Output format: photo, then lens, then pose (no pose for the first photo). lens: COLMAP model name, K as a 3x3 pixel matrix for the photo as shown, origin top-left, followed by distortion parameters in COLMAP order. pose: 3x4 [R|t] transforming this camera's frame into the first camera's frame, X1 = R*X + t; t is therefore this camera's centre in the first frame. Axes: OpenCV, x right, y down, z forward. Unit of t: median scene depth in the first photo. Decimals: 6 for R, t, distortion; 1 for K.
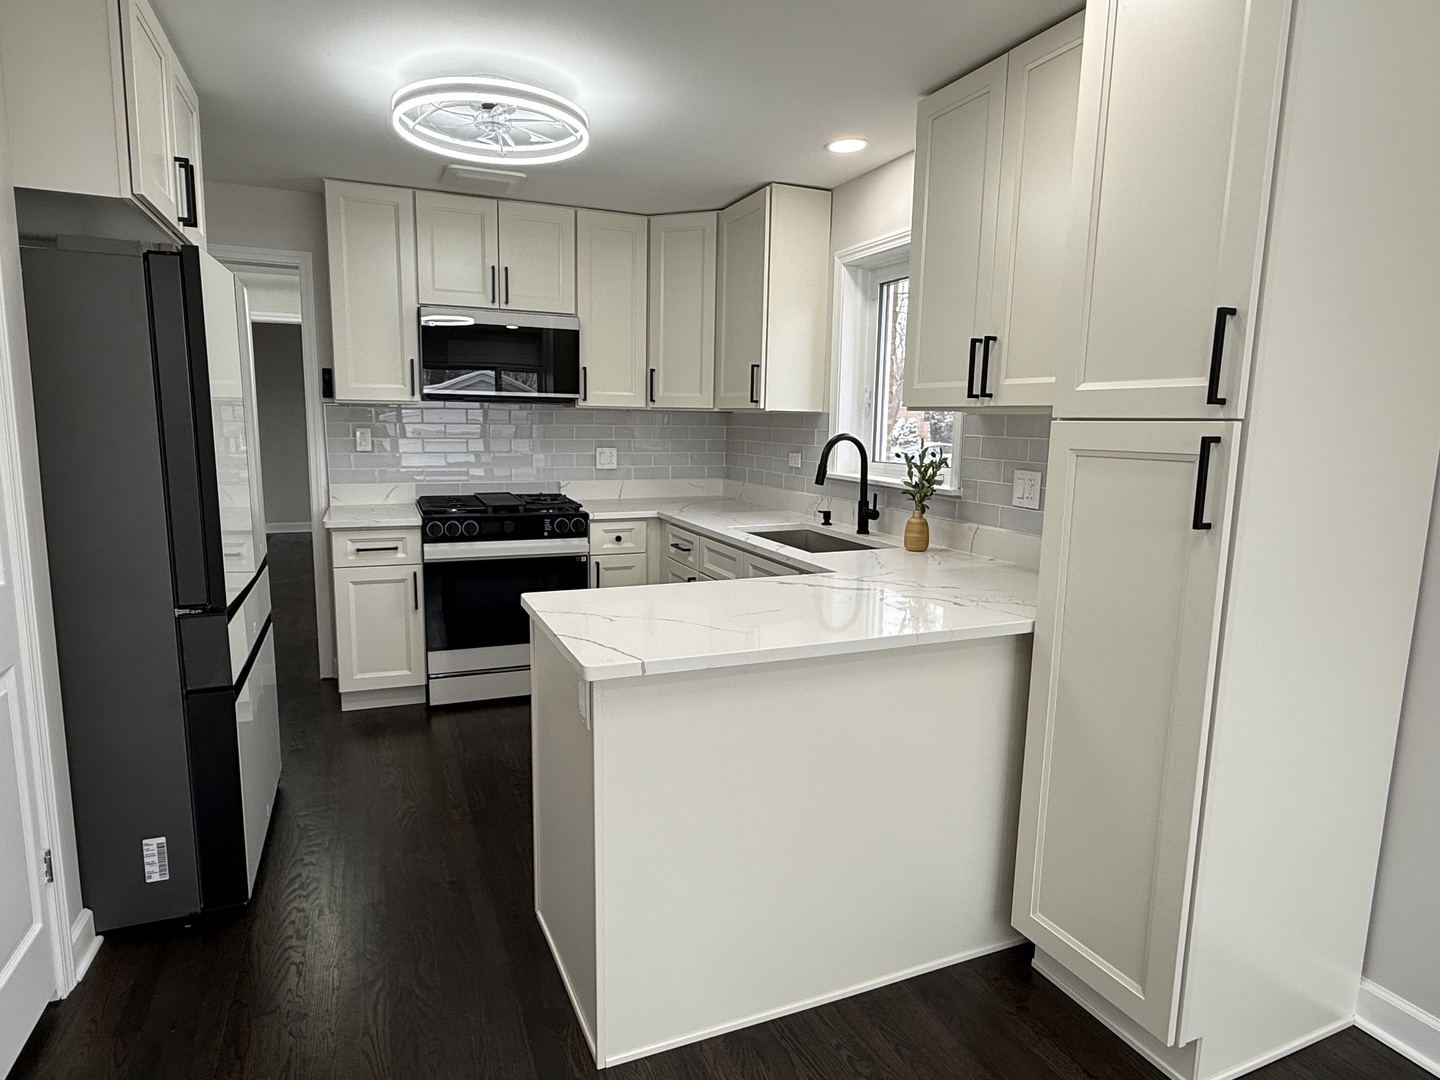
lens RADIAL K [[849.1, 0, 709.4], [0, 849.1, 543.2], [0, 0, 1]] dist [-0.005971, 0.008353]
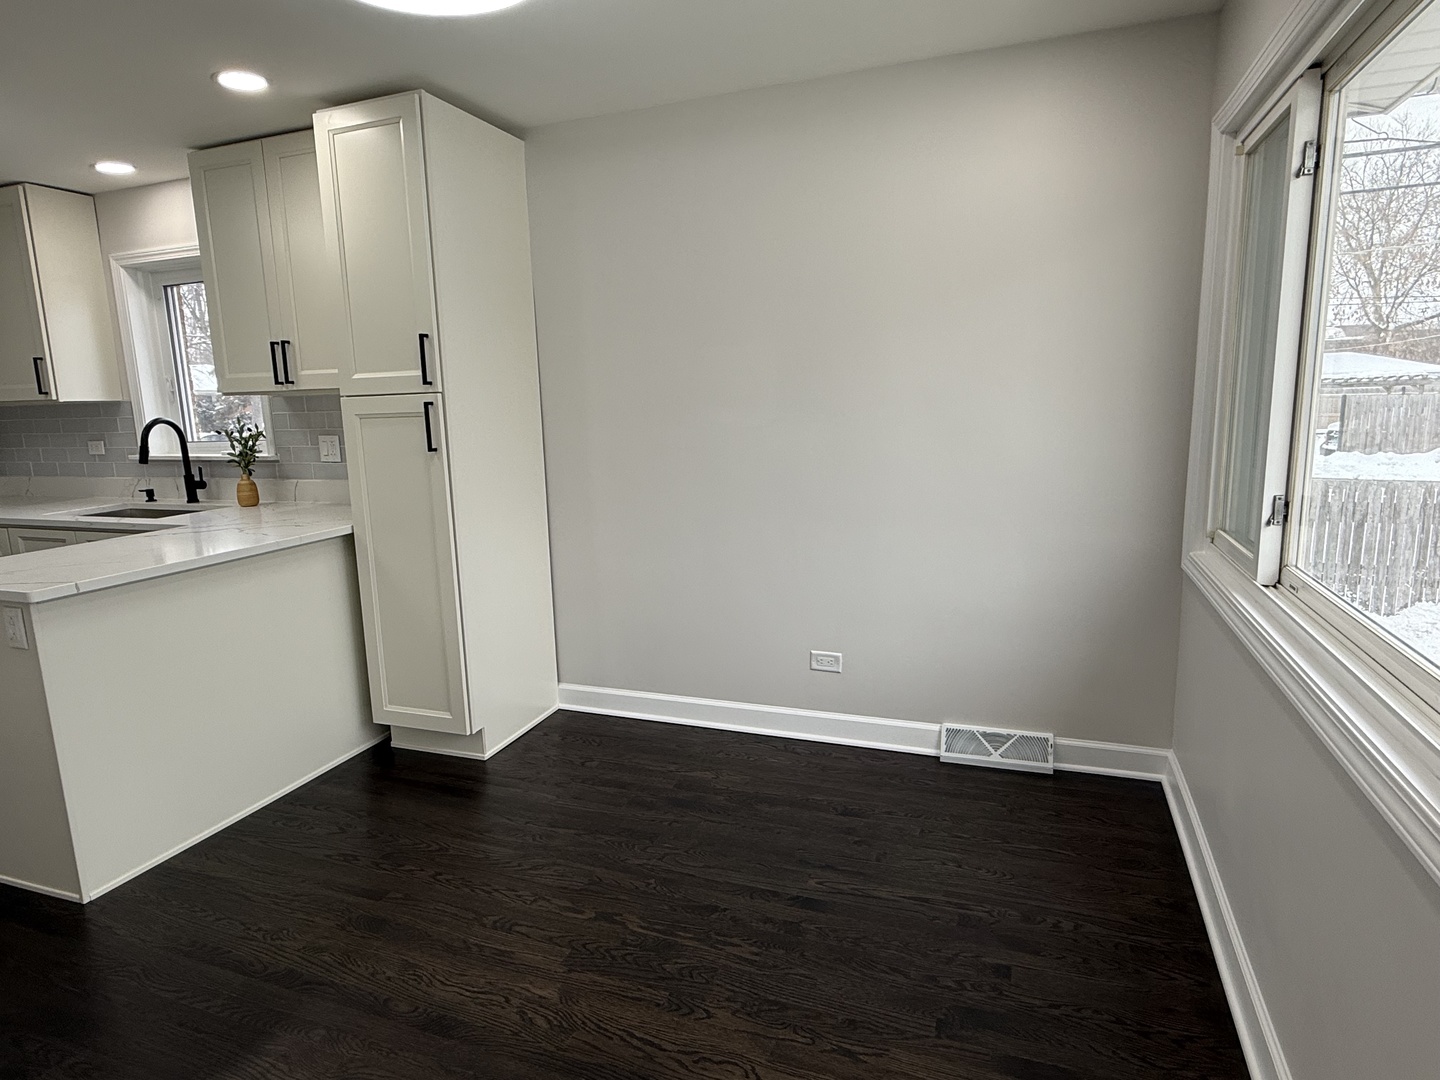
lens RADIAL K [[849.1, 0, 722.0], [0, 849.1, 548.3], [0, 0, 1]] dist [-0.005971, 0.008353]
pose [[0.692730, -0.164411, 0.702207, -0.175382], [0.145706, 0.985495, 0.086999, 0.066160], [-0.706325, 0.042049, 0.706638, -0.409825]]
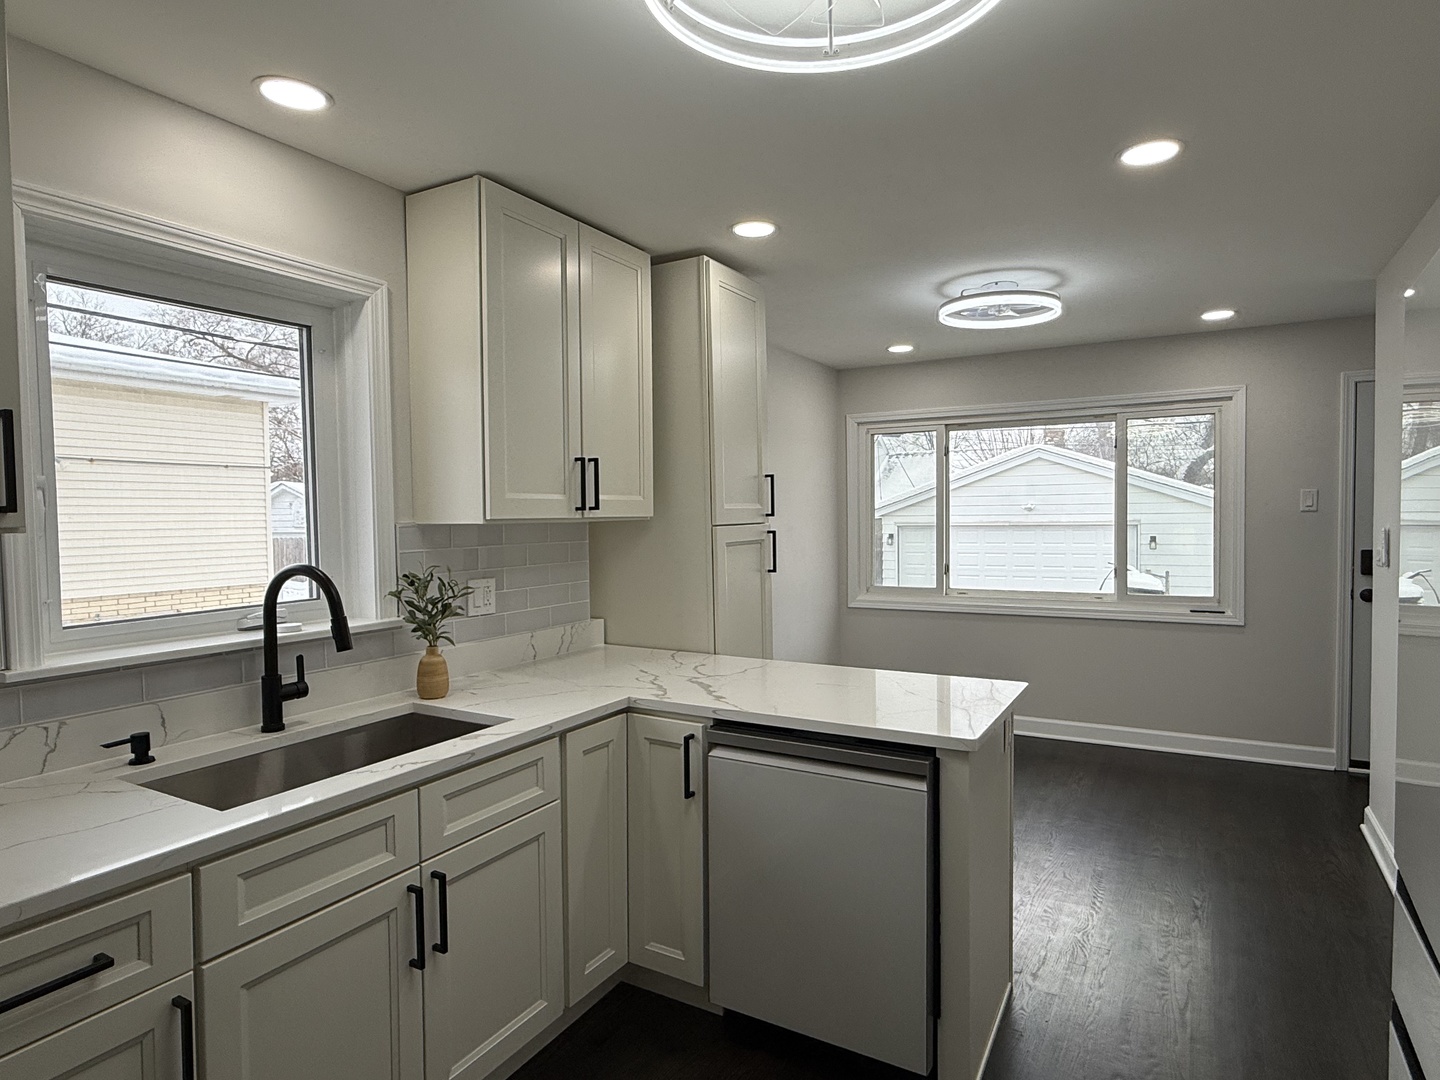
lens RADIAL K [[849.1, 0, 721.6], [0, 849.1, 541.9], [0, 0, 1]] dist [-0.005971, 0.008353]
pose [[-0.611106, -0.040533, 0.790510, -0.574661], [0.118114, 0.982837, 0.141703, -0.226280], [-0.782687, 0.179966, -0.595831, 1.298382]]
